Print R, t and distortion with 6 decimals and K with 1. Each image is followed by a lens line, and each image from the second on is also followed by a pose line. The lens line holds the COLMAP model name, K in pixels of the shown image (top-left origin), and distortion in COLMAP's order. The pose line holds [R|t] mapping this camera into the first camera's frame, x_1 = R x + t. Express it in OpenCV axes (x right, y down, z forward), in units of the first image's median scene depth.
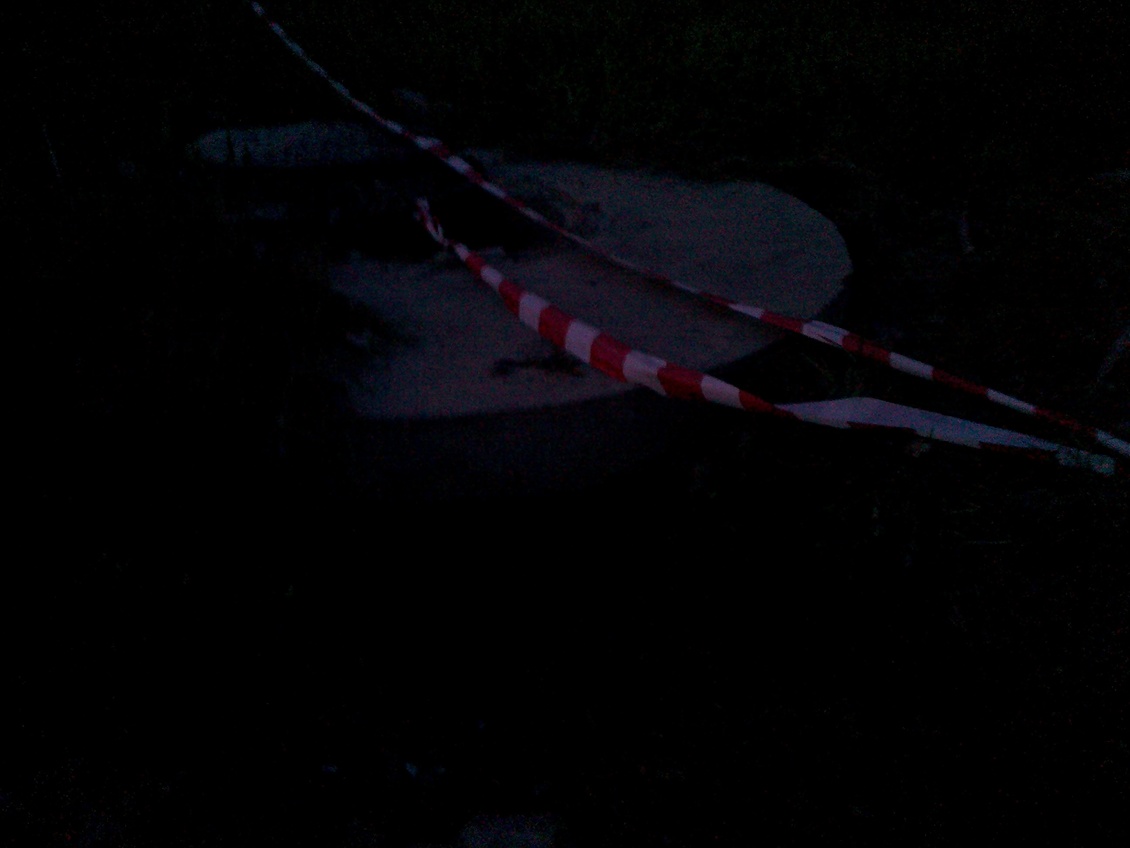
lens RADIAL K [[1020.9, 0, 551.2], [0, 1020.9, 411.7], [0, 0, 1]] dist [0.065419, -0.182752]
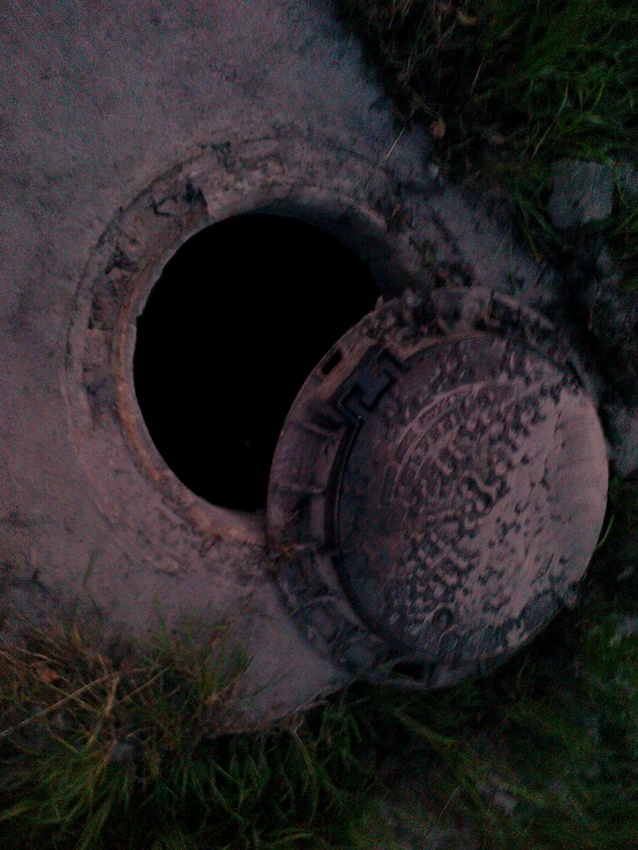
lens RADIAL K [[767.9, 0, 319.0], [0, 767.9, 425.0], [0, 0, 1]] dist [0.065419, -0.182752]
pose [[-0.914818, 0.084507, -0.394927, 0.133370], [-0.374498, -0.543580, 0.751180, -0.778580], [-0.151194, 0.835092, 0.528925, 0.850342]]
